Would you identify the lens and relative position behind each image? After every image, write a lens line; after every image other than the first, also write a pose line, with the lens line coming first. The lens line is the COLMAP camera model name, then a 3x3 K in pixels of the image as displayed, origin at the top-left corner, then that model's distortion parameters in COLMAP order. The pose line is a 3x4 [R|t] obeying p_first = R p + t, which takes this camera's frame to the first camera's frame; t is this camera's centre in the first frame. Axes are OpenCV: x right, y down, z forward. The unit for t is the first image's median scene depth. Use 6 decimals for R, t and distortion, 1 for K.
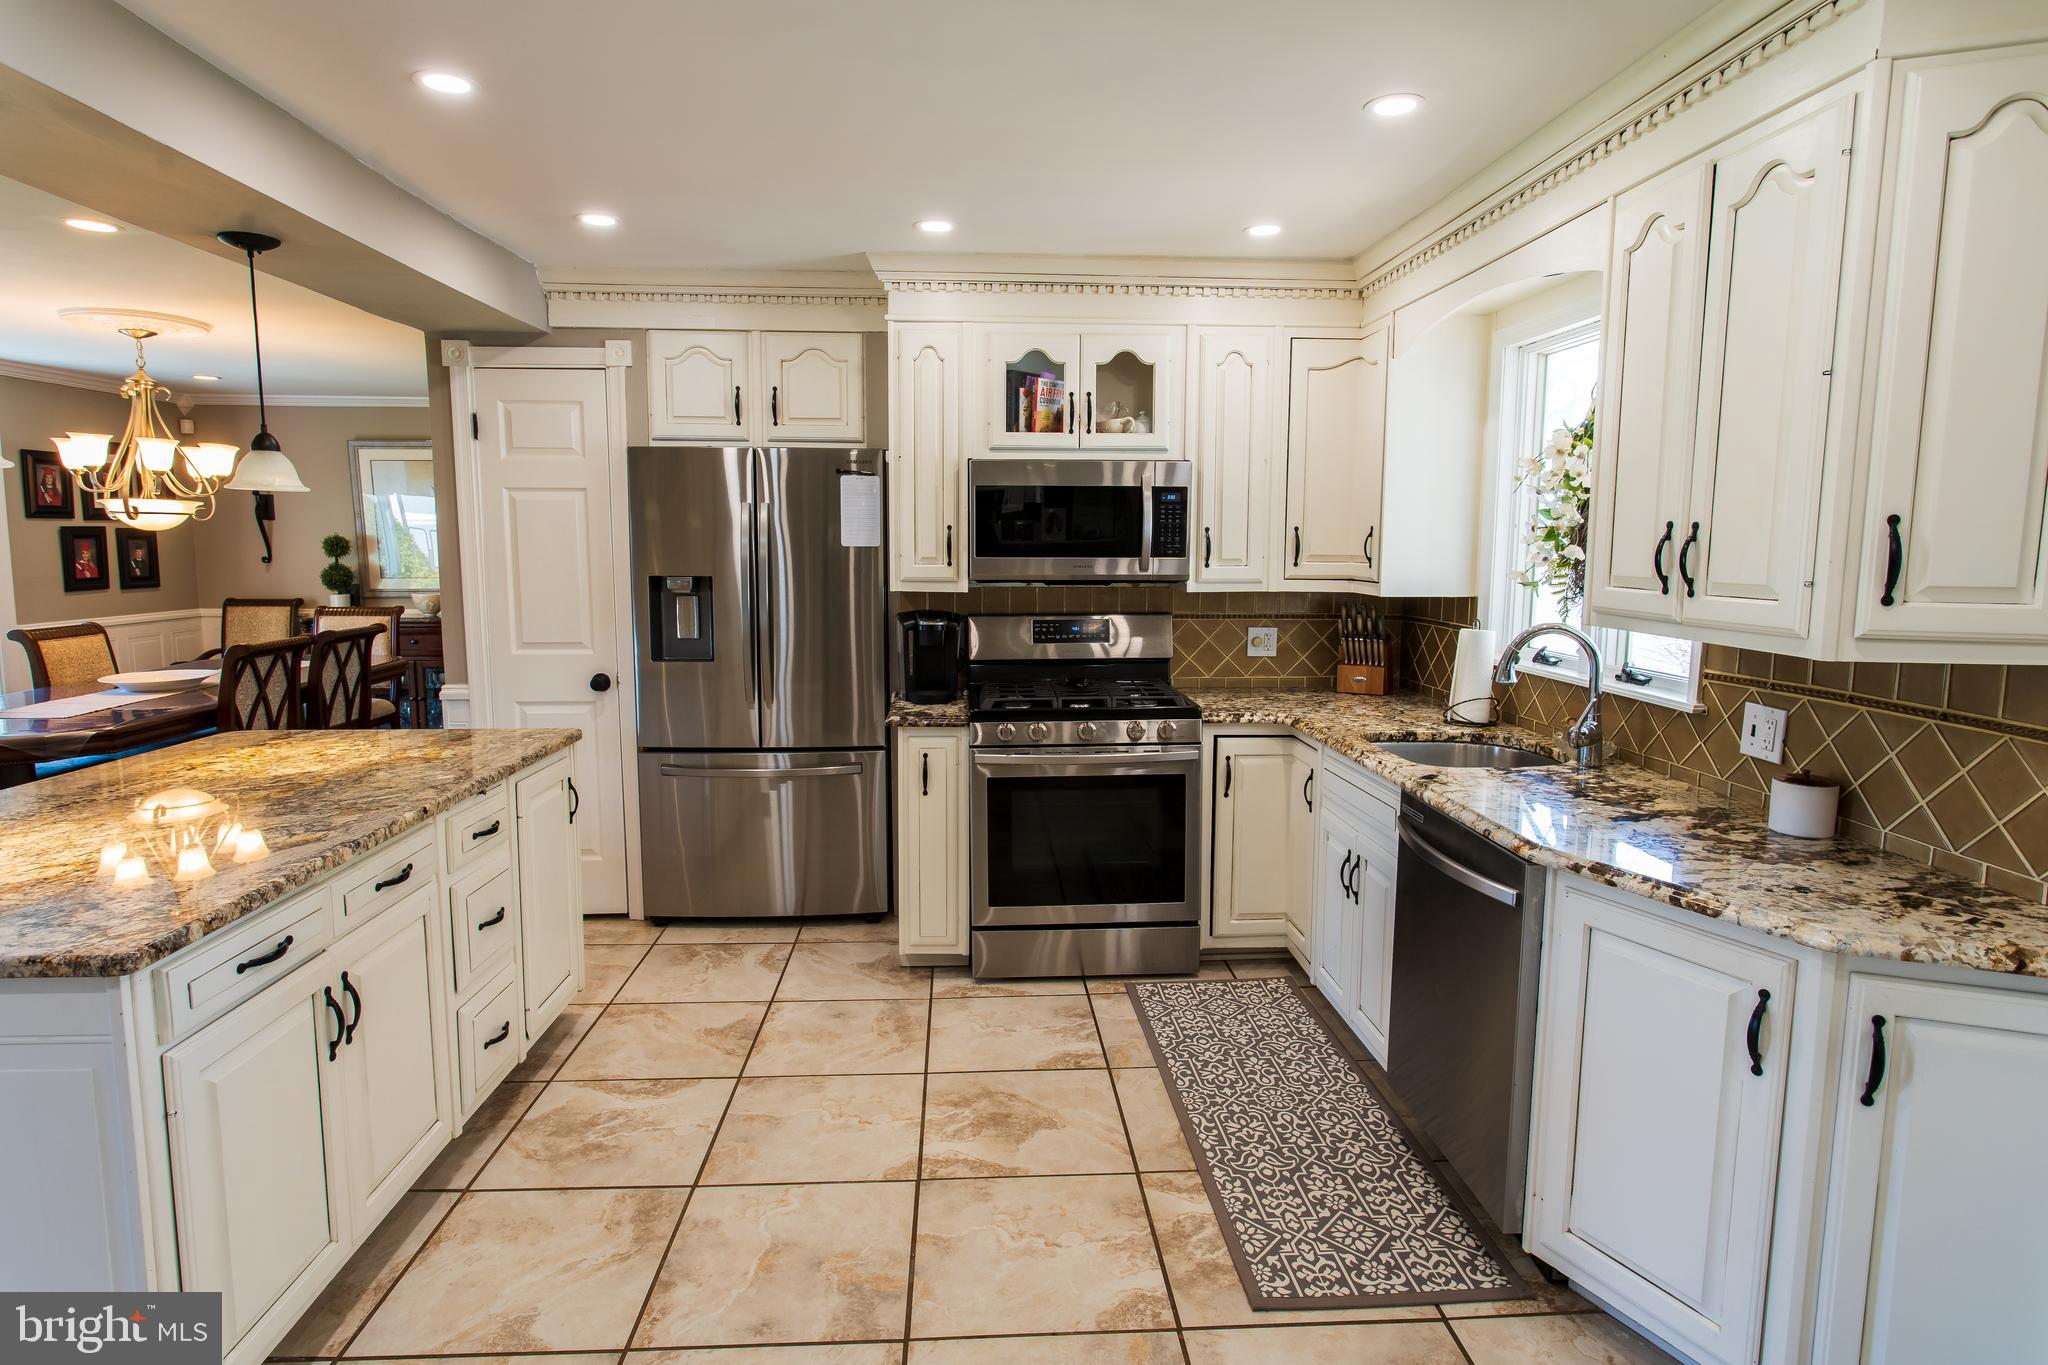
lens RADIAL K [[1098.6, 0, 1025.5], [0, 1098.6, 672.4], [0, 0, 1]] dist [-0.006709, 0.006799]
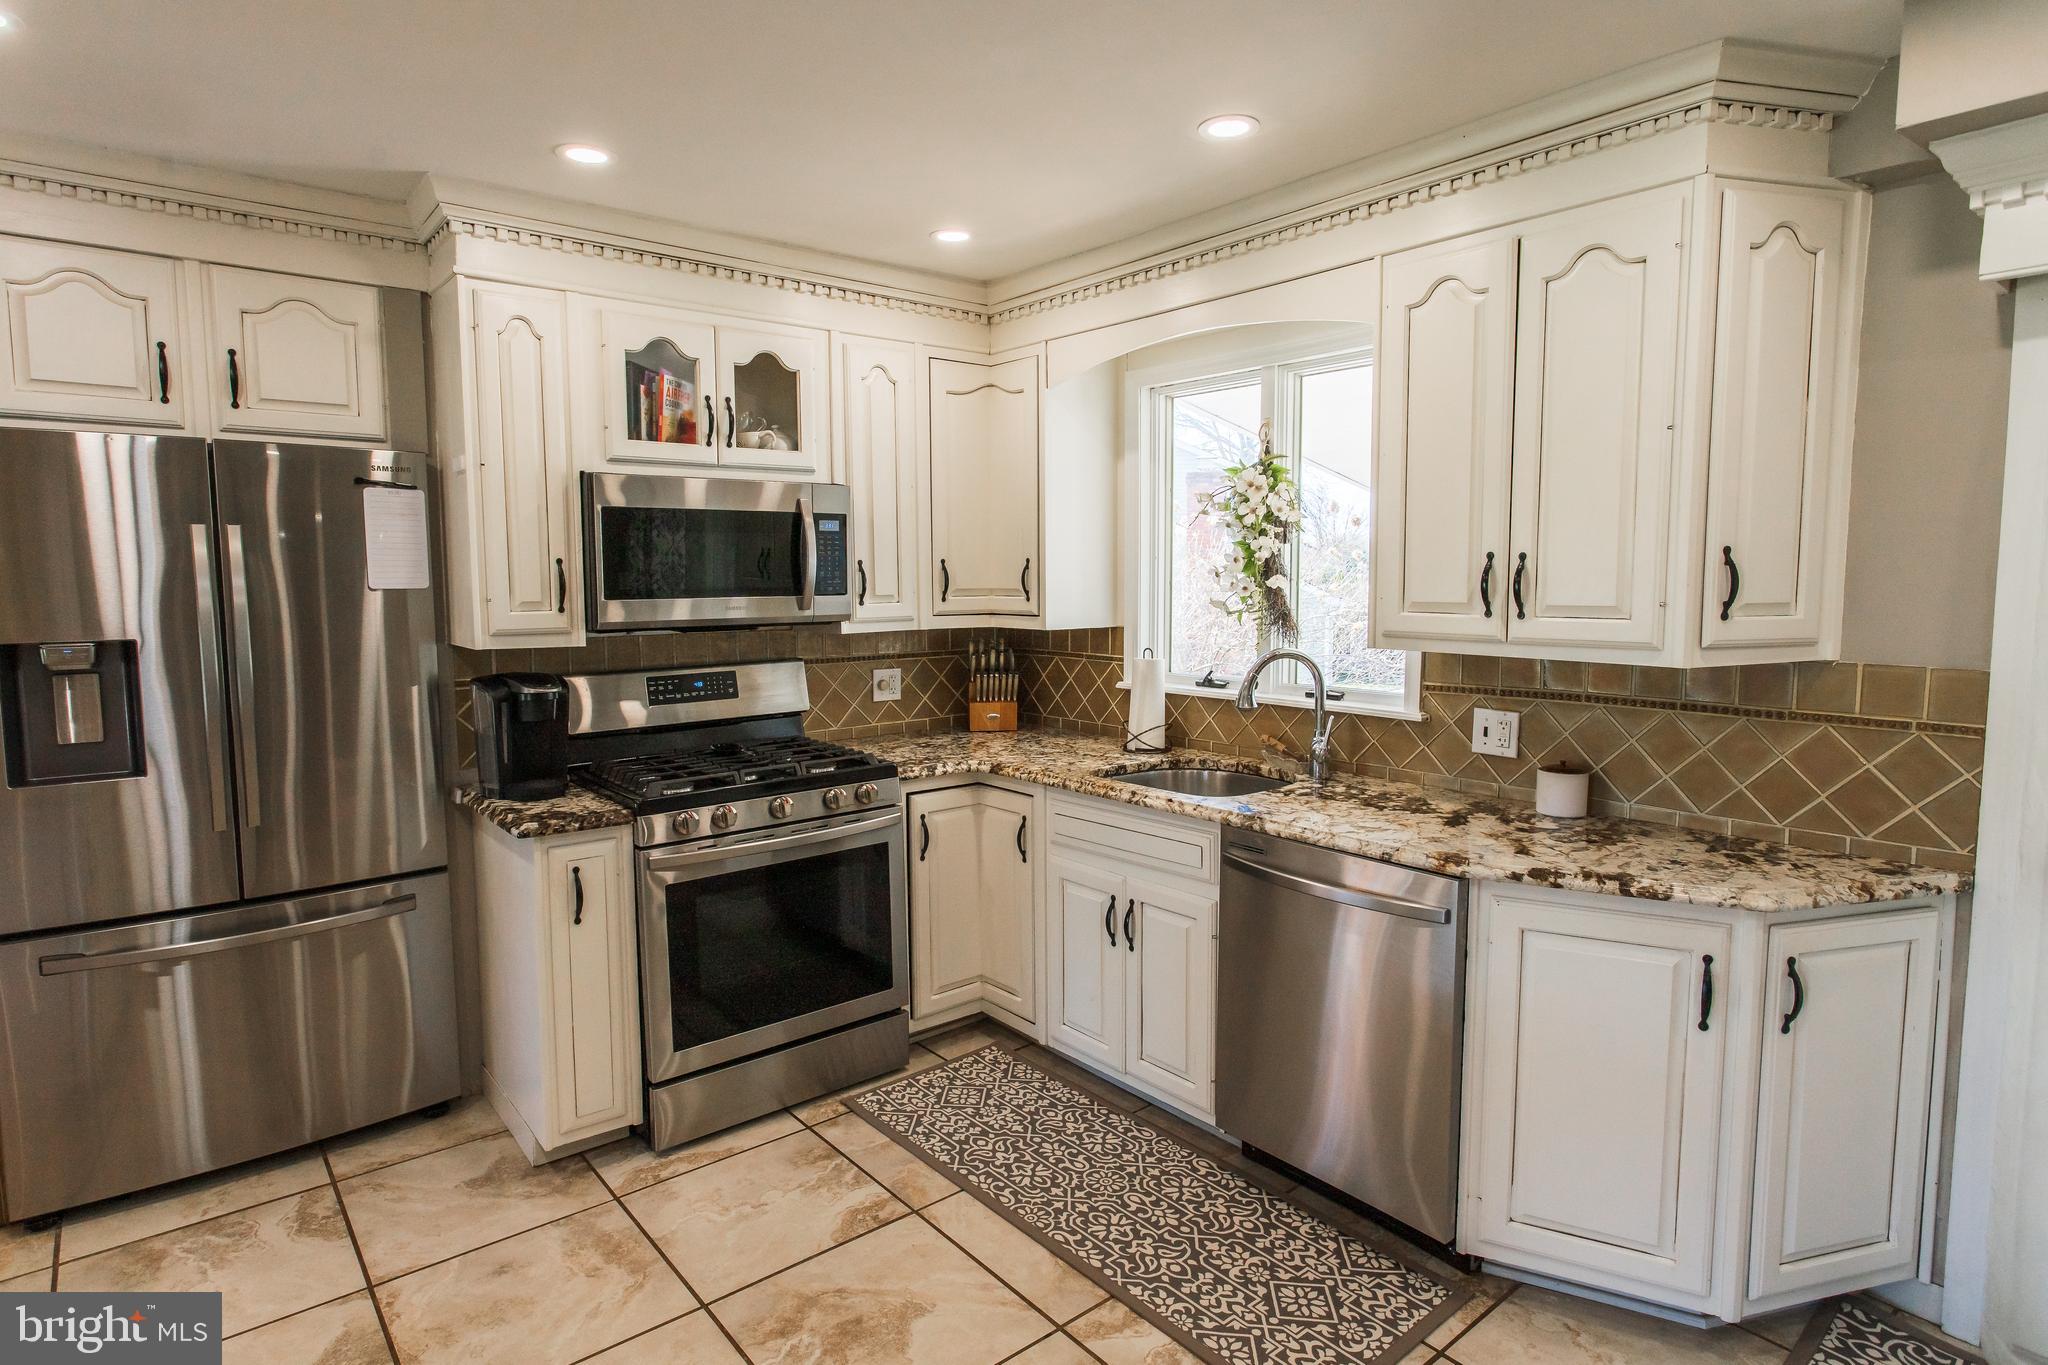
lens RADIAL K [[1098.6, 0, 1025.4], [0, 1098.6, 672.4], [0, 0, 1]] dist [-0.006709, 0.006799]
pose [[0.809062, -0.062128, 0.584430, -0.267187], [0.080491, 0.996740, -0.005469, -0.027896], [-0.582185, 0.051466, 0.811426, 0.220792]]
